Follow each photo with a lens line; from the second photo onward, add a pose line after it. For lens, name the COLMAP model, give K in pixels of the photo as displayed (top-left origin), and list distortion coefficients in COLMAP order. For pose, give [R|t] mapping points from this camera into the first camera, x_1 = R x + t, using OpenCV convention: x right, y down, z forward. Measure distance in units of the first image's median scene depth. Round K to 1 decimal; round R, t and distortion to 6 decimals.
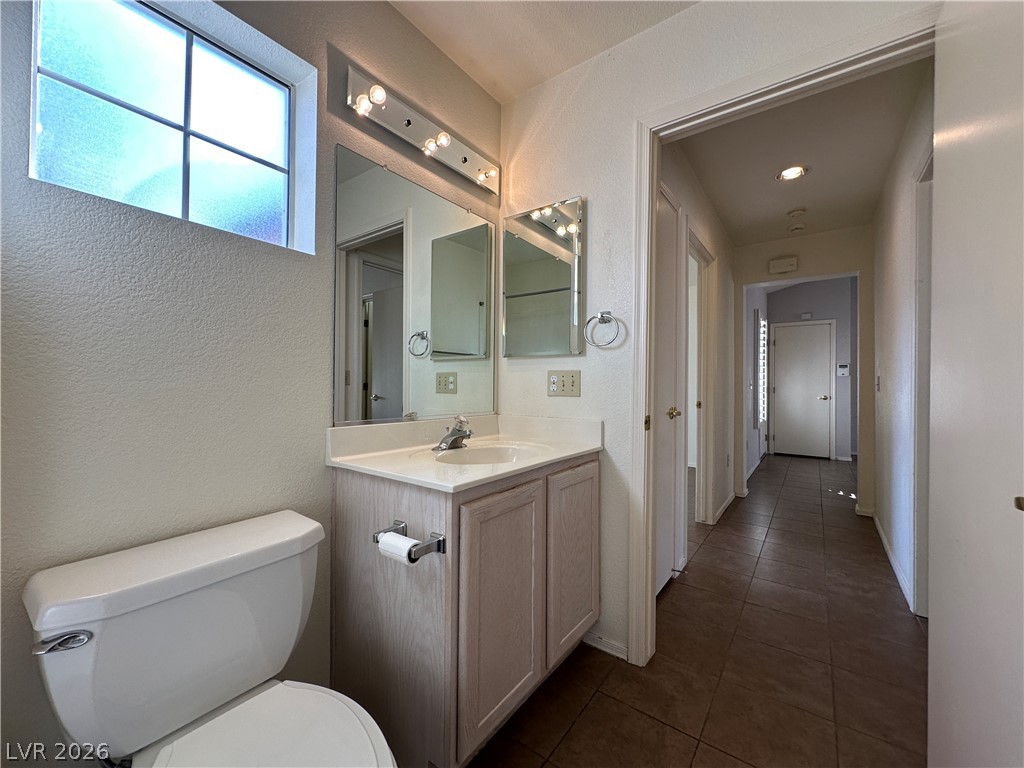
lens RADIAL K [[408.6, 0, 510.1], [0, 408.6, 382.6], [0, 0, 1]] dist [-0.000257, 0.000732]
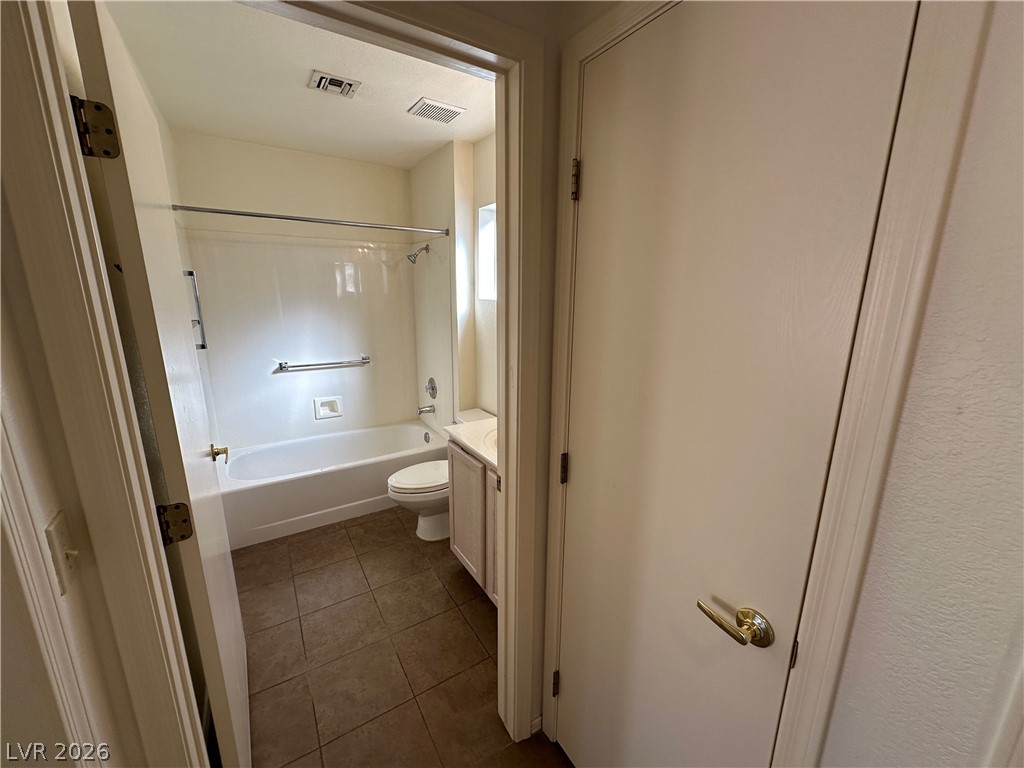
lens RADIAL K [[408.6, 0, 511.6], [0, 408.6, 384.9], [0, 0, 1]] dist [-0.000257, 0.000732]
pose [[-0.360506, 0.193120, -0.912546, 1.241615], [-0.000680, 0.978277, 0.207299, -0.306916], [0.932757, 0.075353, -0.352544, 1.555837]]
